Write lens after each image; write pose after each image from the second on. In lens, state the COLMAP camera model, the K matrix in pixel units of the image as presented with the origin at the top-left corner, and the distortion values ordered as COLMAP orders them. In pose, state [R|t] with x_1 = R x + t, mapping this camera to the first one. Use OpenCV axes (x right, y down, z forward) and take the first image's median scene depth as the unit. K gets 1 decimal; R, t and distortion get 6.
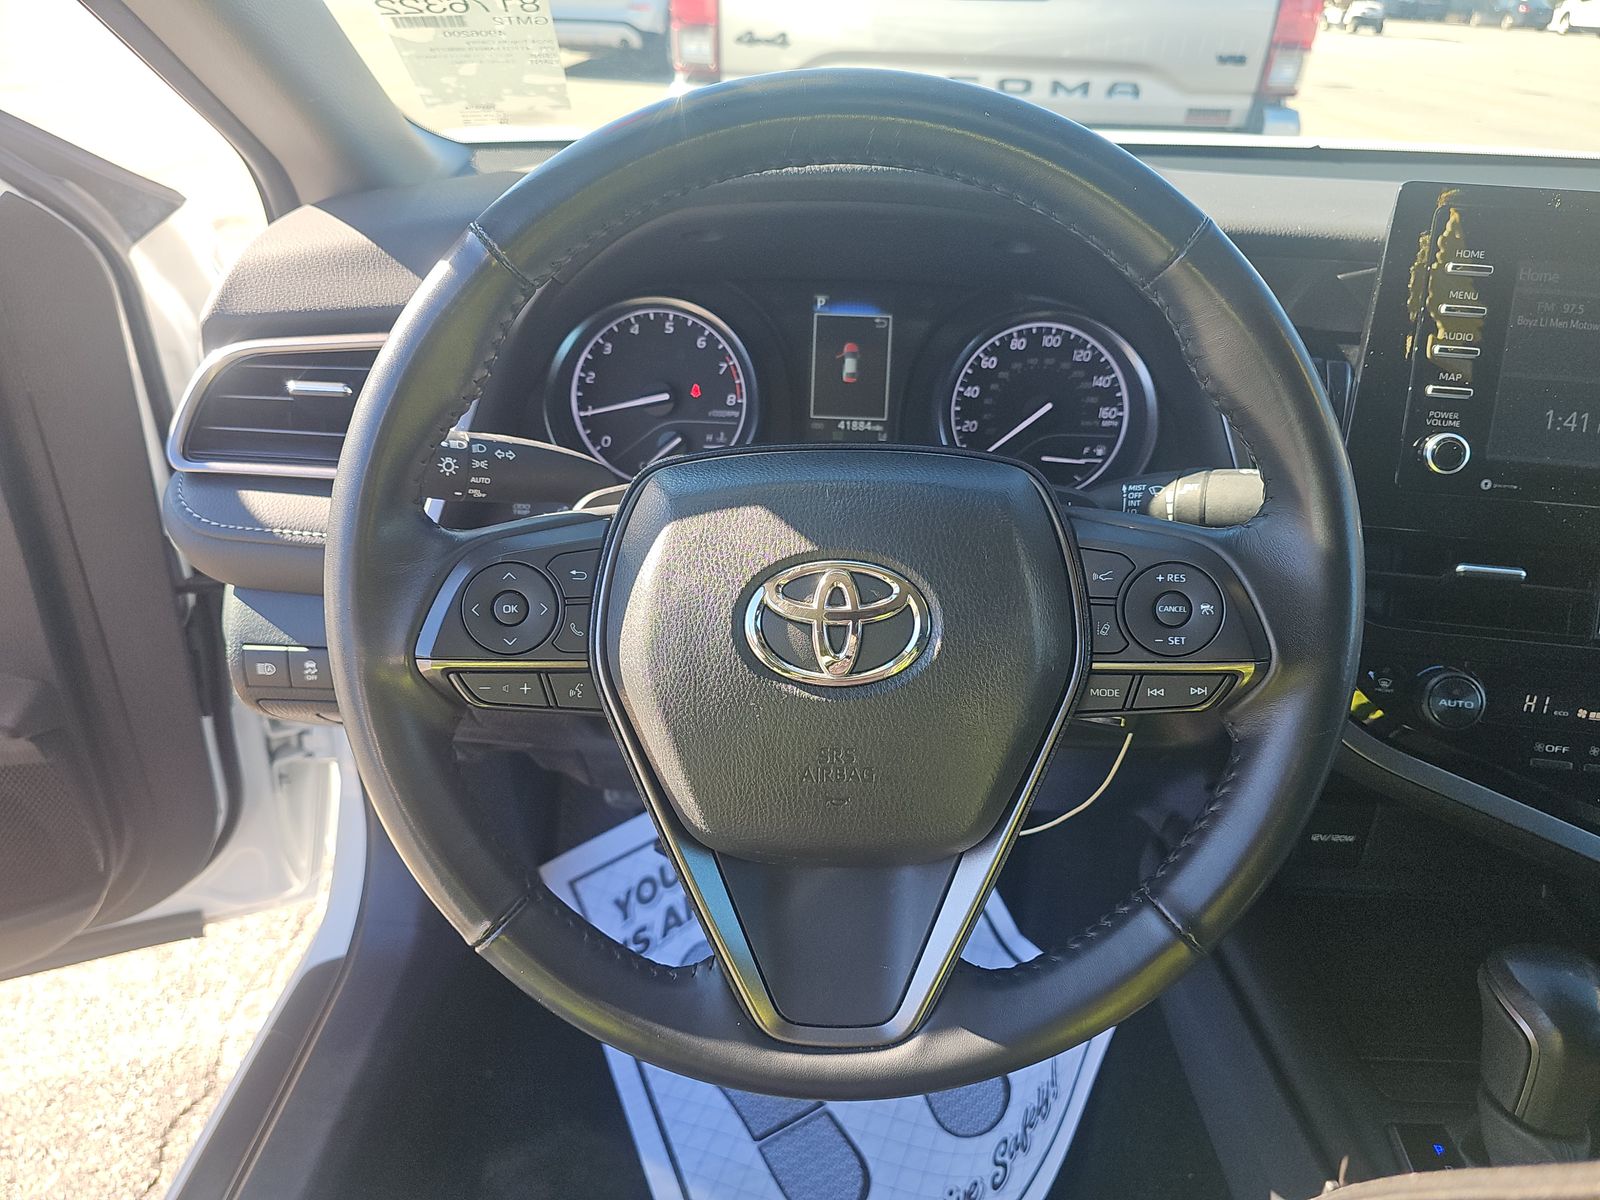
lens RADIAL K [[1013.3, 0, 800.0], [0, 1013.3, 600.0], [0, 0, 1]] dist [0.010374, -0.036428]
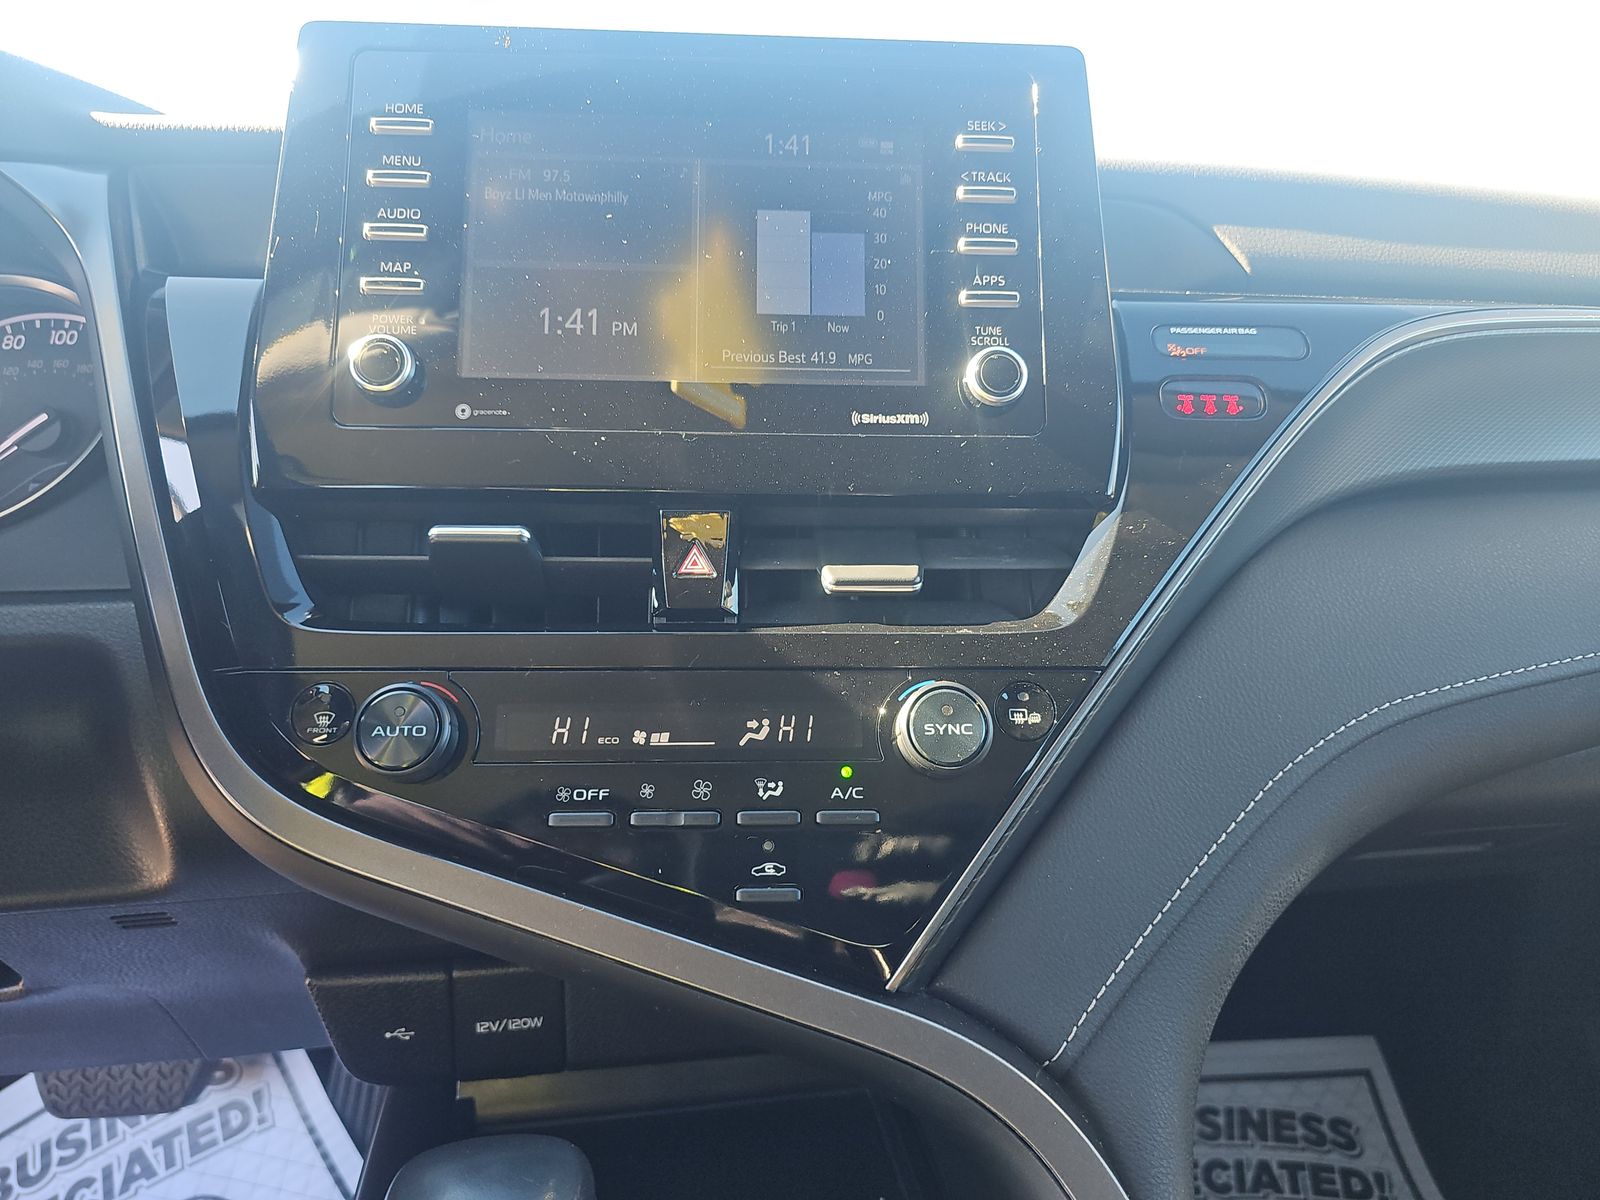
lens RADIAL K [[1013.3, 0, 800.0], [0, 1013.3, 600.0], [0, 0, 1]] dist [0.010374, -0.036428]
pose [[0.973458, -0.050512, 0.223223, 0.588300], [0.109498, 0.959260, -0.260443, 0.166245], [-0.200974, 0.277973, 0.939330, 0.277273]]
